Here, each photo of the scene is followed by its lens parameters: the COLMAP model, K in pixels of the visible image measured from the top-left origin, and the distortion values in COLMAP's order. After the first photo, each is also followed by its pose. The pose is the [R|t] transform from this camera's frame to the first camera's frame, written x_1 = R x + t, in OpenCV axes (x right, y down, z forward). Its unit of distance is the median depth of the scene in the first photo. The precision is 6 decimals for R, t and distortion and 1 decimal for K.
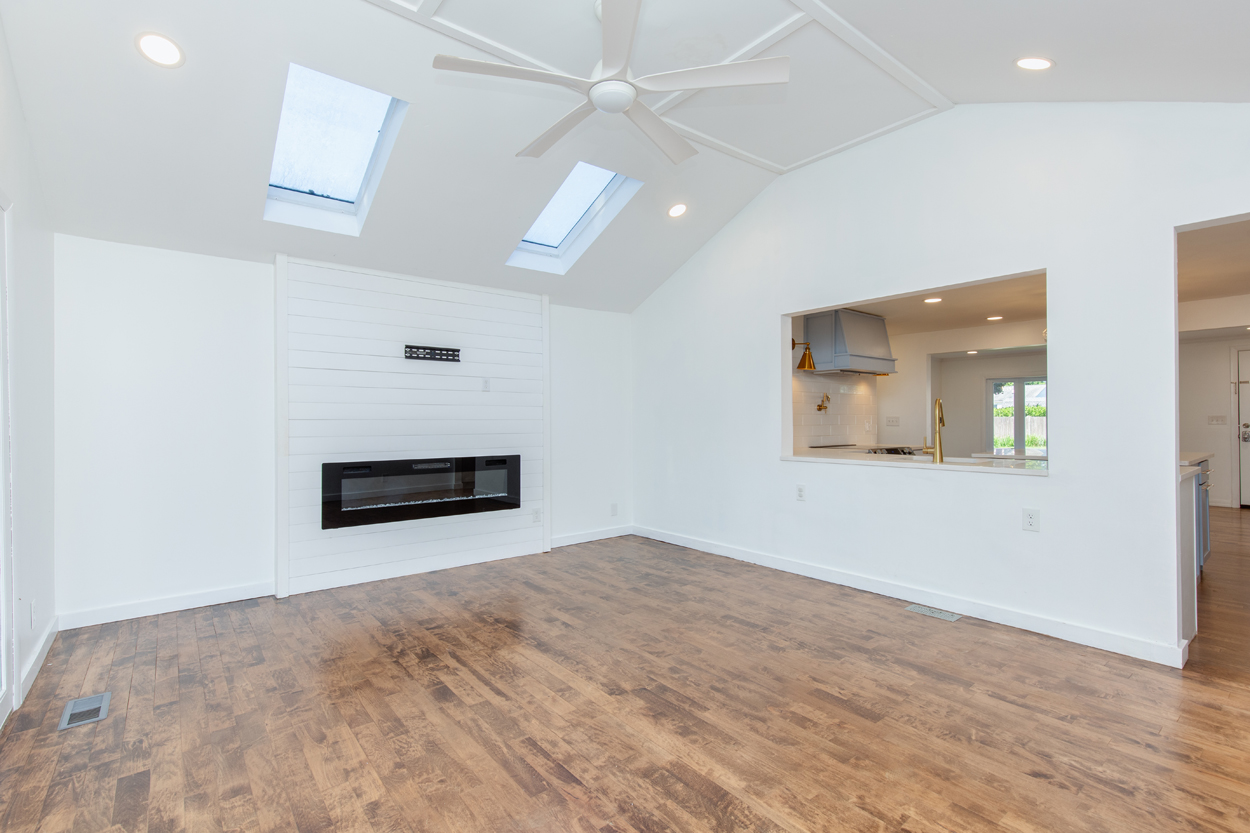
lens RADIAL K [[584.6, 0, 631.9], [0, 584.6, 415.2], [0, 0, 1]] dist [0.005015, -0.000327]
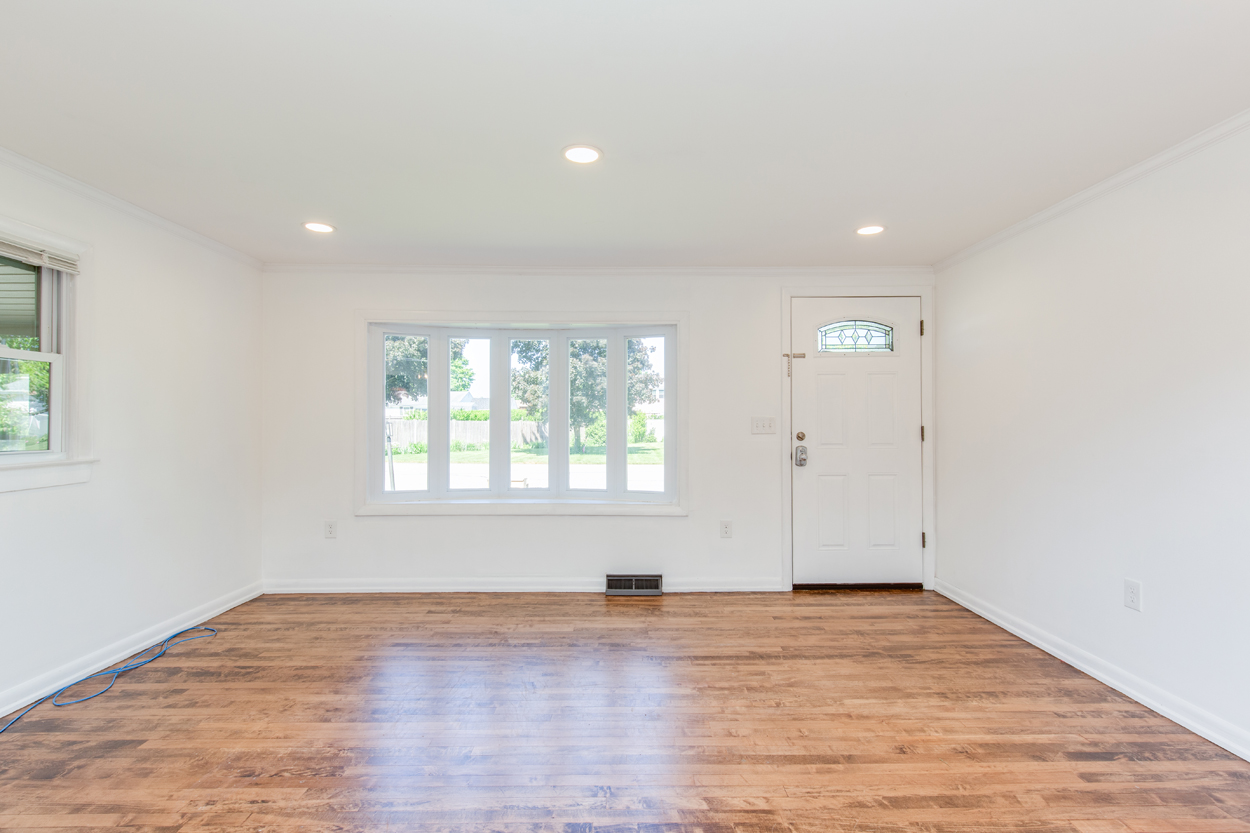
lens RADIAL K [[584.6, 0, 631.9], [0, 584.6, 415.2], [0, 0, 1]] dist [0.005015, -0.000327]
pose [[0.628738, 0.014787, 0.777477, 0.520302], [-0.009813, 0.999890, -0.011082, 0.005832], [-0.777555, -0.000662, 0.628814, 0.767063]]
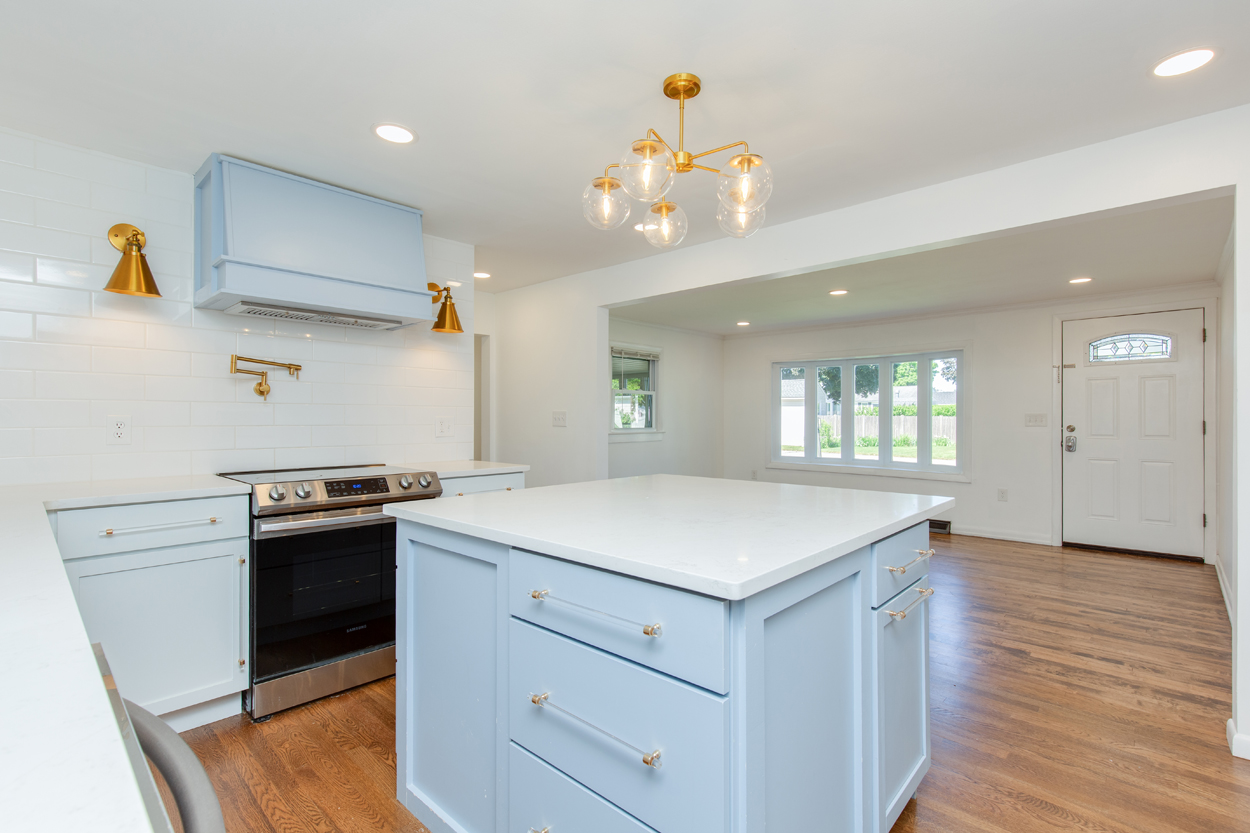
lens RADIAL K [[591.8, 0, 663.1], [0, 591.8, 415.4], [0, 0, 1]] dist [0.000879, -0.000074]
pose [[0.983006, 0.007907, 0.183402, 0.433494], [-0.008760, 0.999954, 0.003839, 0.003833], [-0.183363, -0.005381, 0.983031, 0.391513]]
